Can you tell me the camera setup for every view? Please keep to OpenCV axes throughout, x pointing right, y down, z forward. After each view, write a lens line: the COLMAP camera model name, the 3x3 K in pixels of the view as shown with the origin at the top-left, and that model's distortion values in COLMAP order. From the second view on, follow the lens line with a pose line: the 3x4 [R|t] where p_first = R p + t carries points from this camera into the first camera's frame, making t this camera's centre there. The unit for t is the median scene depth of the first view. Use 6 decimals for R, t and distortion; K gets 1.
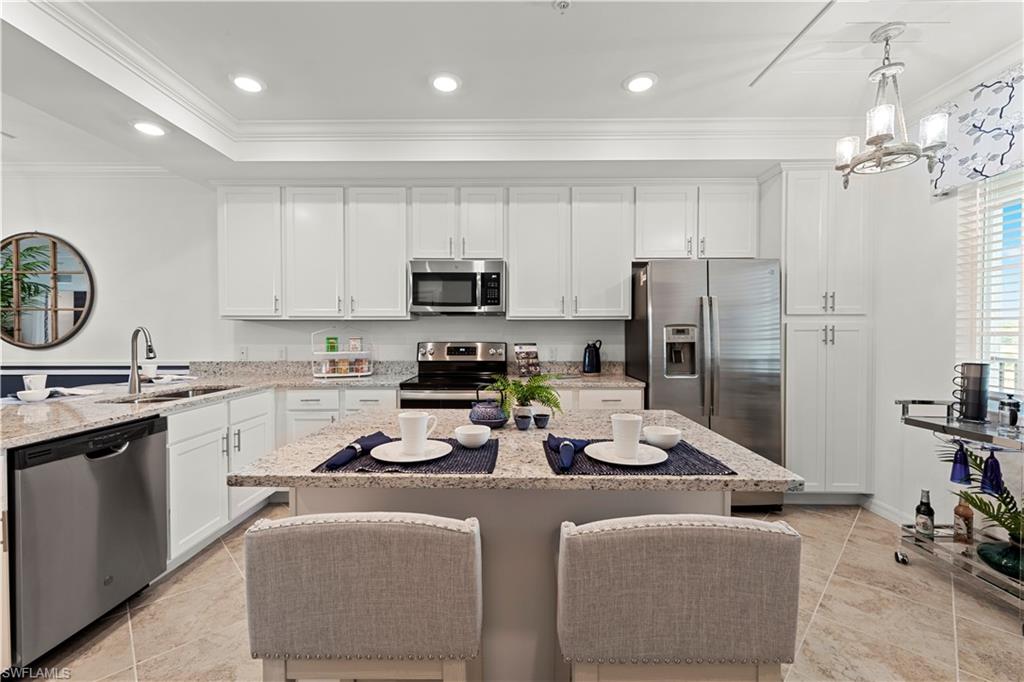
lens RADIAL K [[420.6, 0, 510.2], [0, 420.6, 337.7], [0, 0, 1]] dist [0.005477, -0.001259]
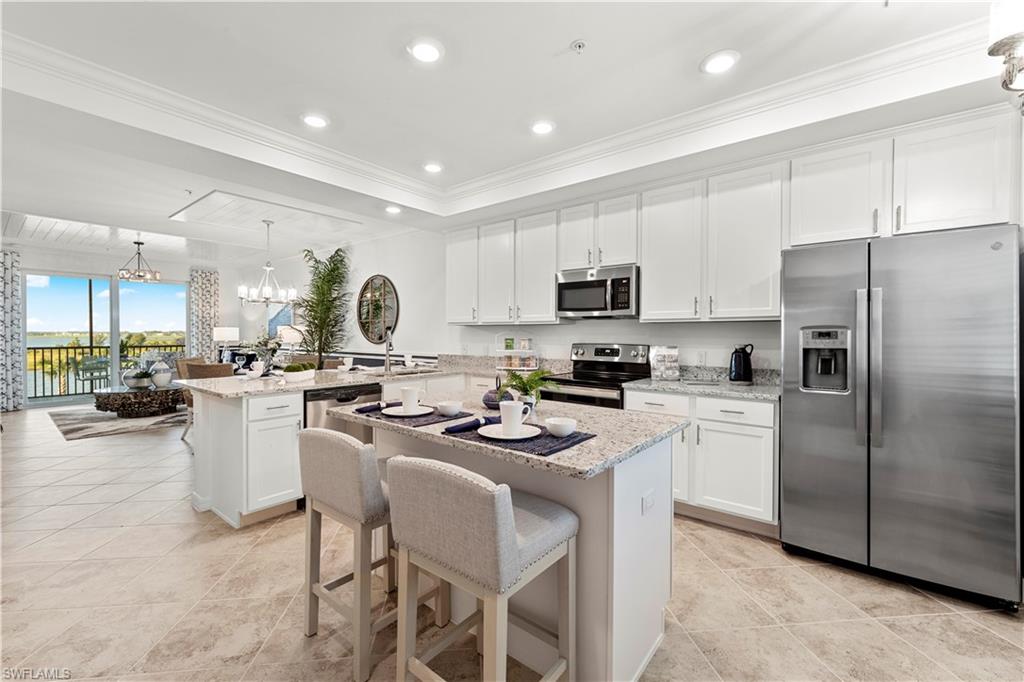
lens RADIAL K [[420.6, 0, 509.2], [0, 420.6, 340.9], [0, 0, 1]] dist [0.005477, -0.001259]
pose [[0.784561, 0.012009, -0.619935, 0.377487], [-0.009849, 0.999928, 0.006906, -0.002357], [0.619973, 0.000687, 0.784623, 0.002025]]
